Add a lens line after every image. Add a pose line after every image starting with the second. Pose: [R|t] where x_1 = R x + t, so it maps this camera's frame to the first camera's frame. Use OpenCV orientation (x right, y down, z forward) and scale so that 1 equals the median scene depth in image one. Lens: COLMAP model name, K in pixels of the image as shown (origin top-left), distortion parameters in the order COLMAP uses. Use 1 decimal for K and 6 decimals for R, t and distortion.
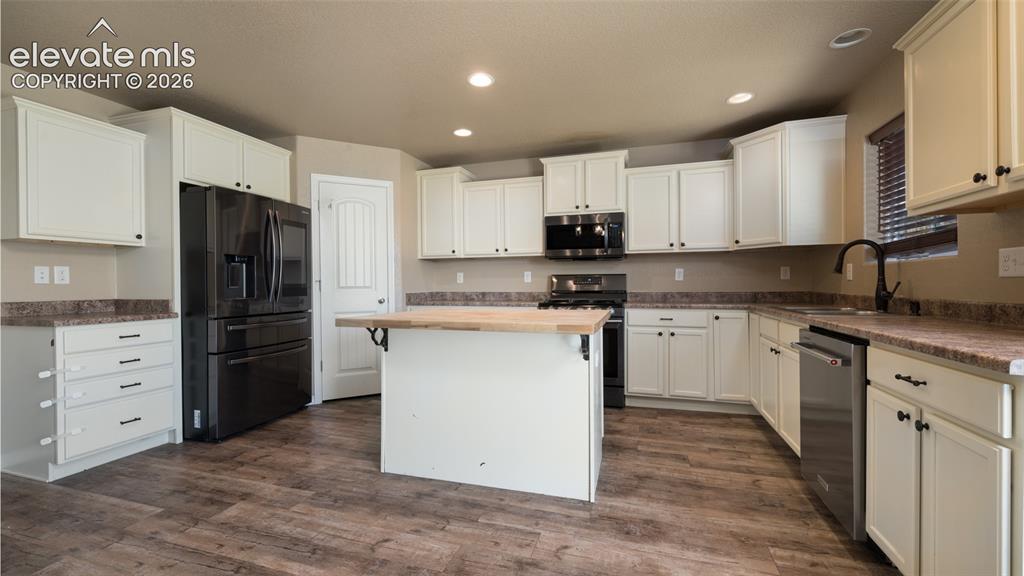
lens RADIAL K [[424.5, 0, 510.3], [0, 424.5, 287.0], [0, 0, 1]] dist [-0.001215, 0.000400]
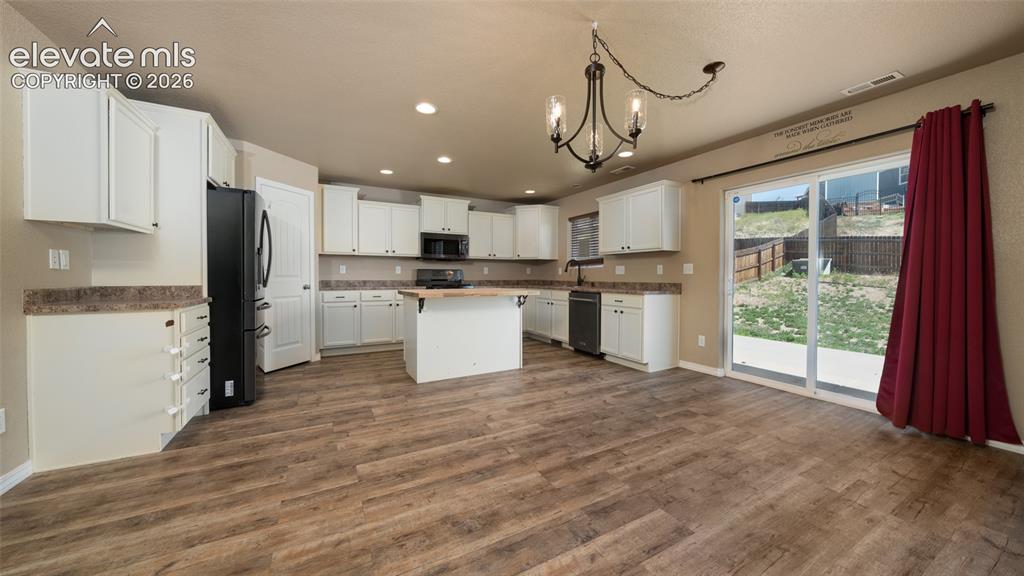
lens RADIAL K [[354.2, 0, 521.2], [0, 354.2, 280.2], [0, 0, 1]] dist [-0.007003, -0.000131]
pose [[0.679104, -0.000874, 0.734041, -0.721782], [-0.002379, 0.999991, 0.003391, 0.008276], [-0.734038, -0.004049, 0.679096, -0.189321]]
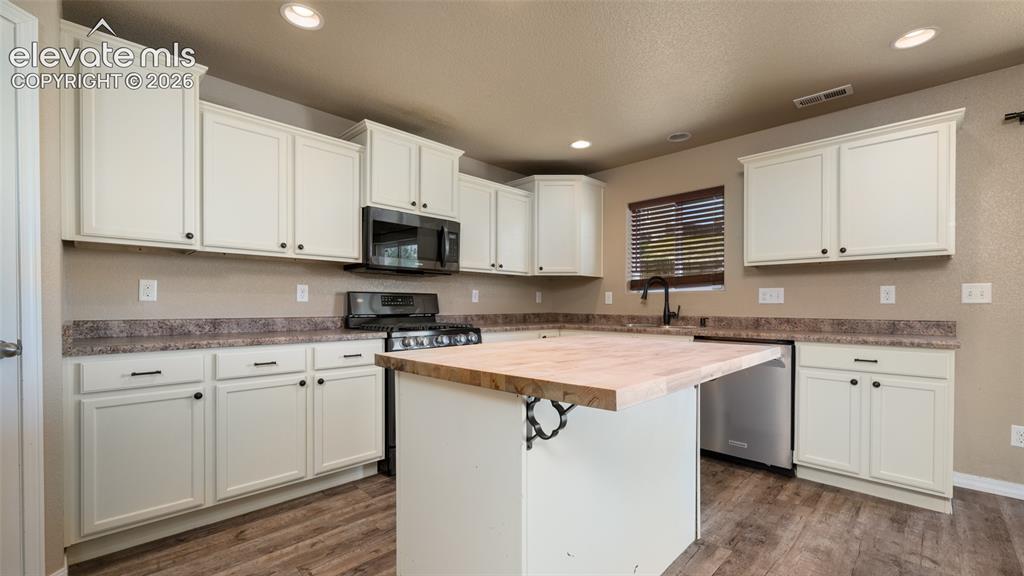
lens RADIAL K [[424.5, 0, 520.0], [0, 424.5, 309.8], [0, 0, 1]] dist [-0.001215, 0.000400]
pose [[0.446438, -0.002074, 0.894812, -0.476832], [0.000928, 0.999998, 0.001855, -0.000129], [-0.894814, 0.000003, 0.446439, 0.543501]]
